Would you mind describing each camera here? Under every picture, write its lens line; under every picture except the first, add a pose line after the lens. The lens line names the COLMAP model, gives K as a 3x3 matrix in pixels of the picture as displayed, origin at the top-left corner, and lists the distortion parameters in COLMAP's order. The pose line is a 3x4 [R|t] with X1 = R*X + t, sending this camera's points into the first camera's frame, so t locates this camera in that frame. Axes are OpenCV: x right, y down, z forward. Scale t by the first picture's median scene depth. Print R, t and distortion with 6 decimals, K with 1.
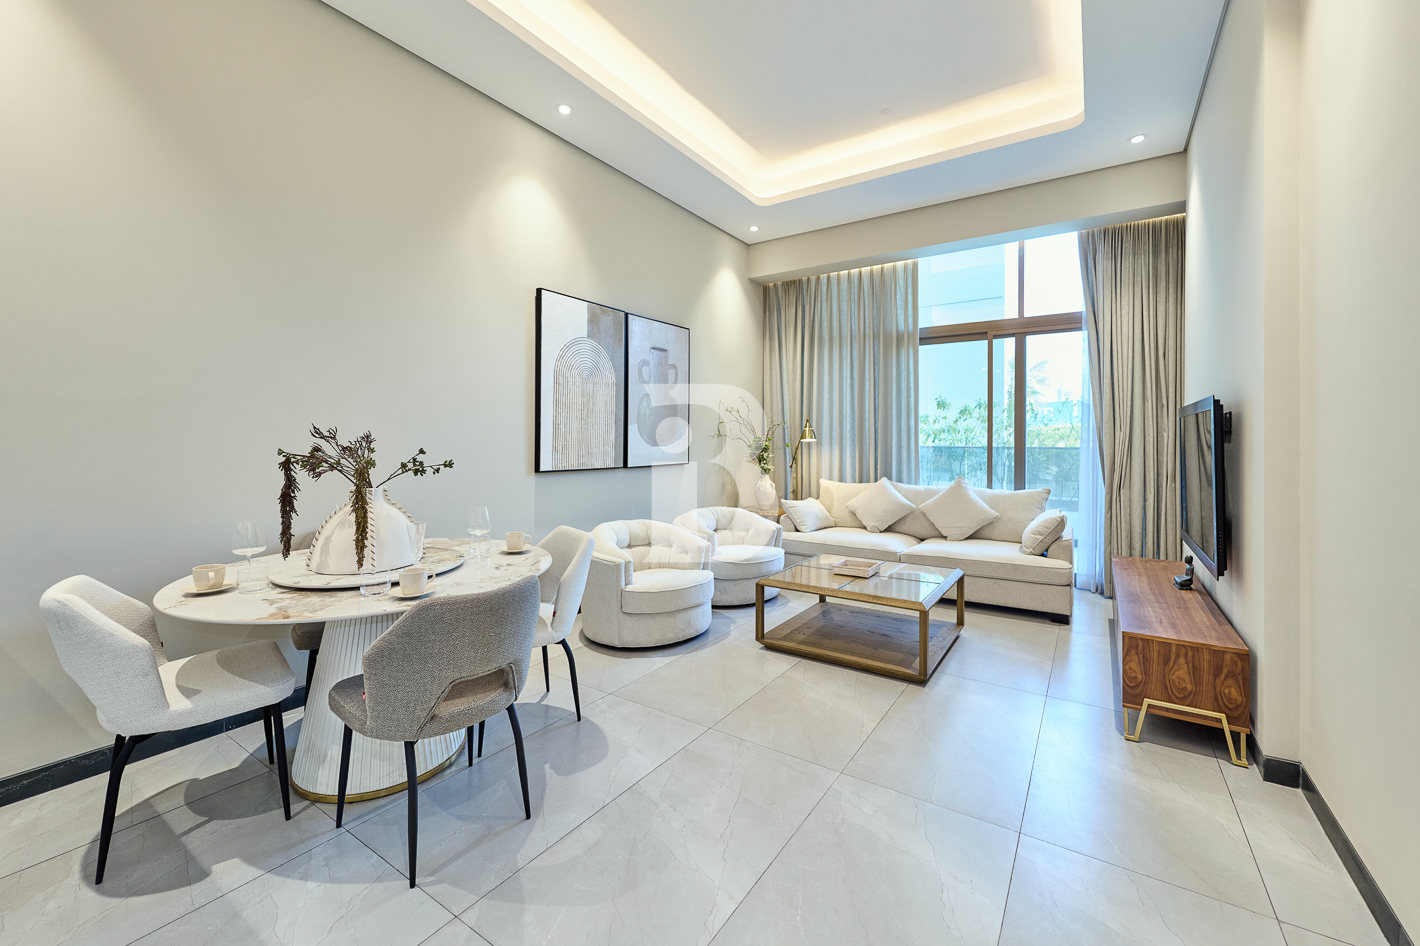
lens RADIAL K [[571.6, 0, 710.6], [0, 571.6, 440.6], [0, 0, 1]] dist [-0.000354, 0.000358]
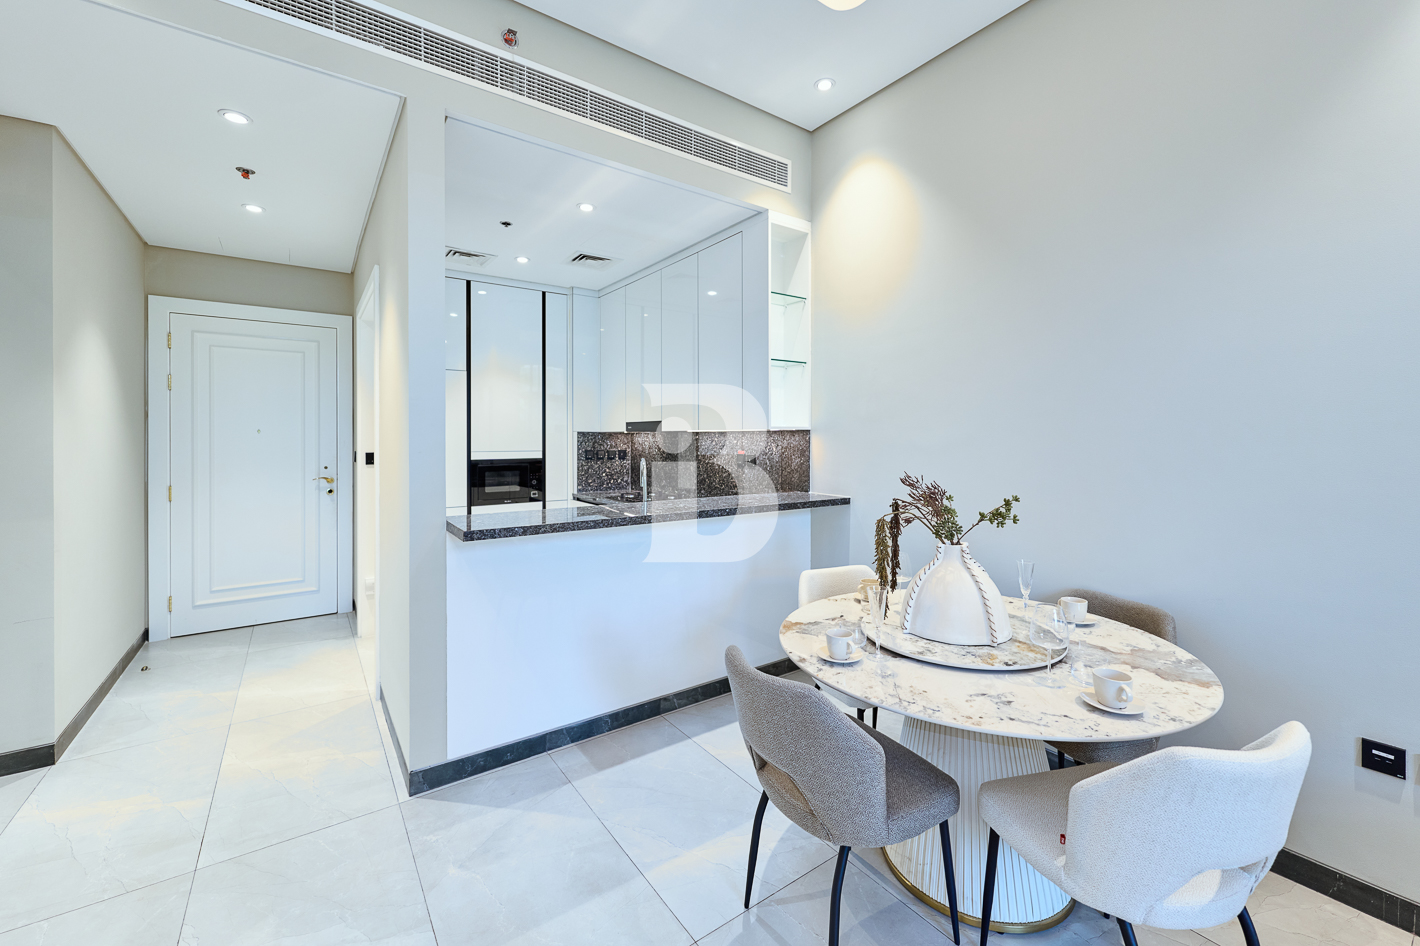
lens RADIAL K [[571.6, 0, 712.9], [0, 571.6, 441.1], [0, 0, 1]] dist [-0.000354, 0.000358]
pose [[-0.349364, 0.000185, -0.936987, 0.198336], [-0.001893, 0.999998, 0.000903, -0.041514], [0.936985, 0.002089, -0.349363, 0.500745]]
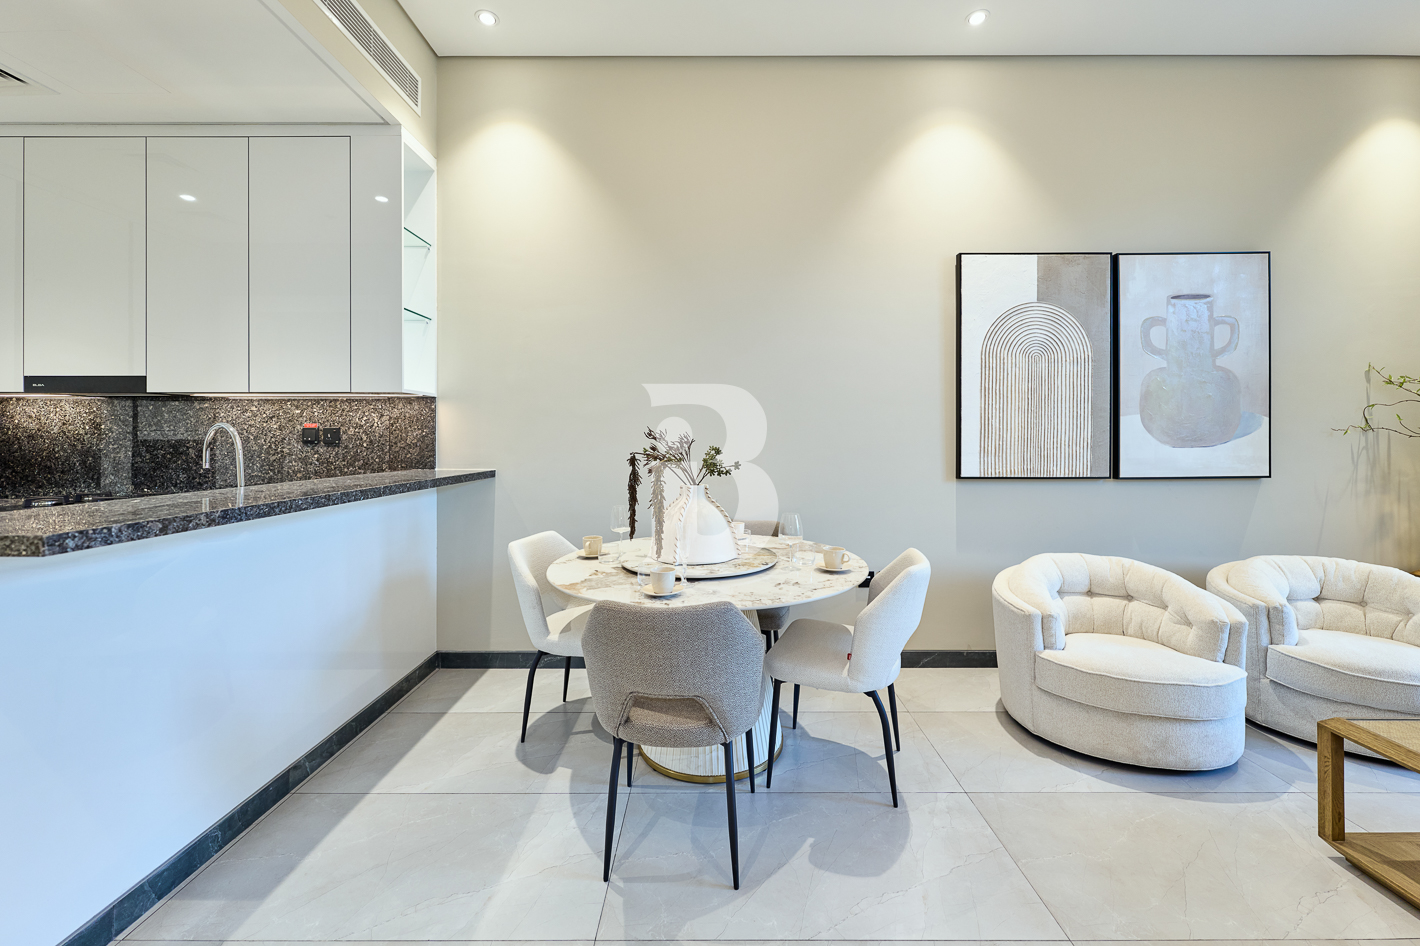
lens RADIAL K [[571.6, 0, 713.7], [0, 571.6, 437.5], [0, 0, 1]] dist [-0.000354, 0.000358]
pose [[0.555943, -0.005114, -0.831204, 0.165392], [0.003799, 0.999986, -0.003611, -0.001491], [0.831211, -0.001150, 0.555955, 0.225658]]
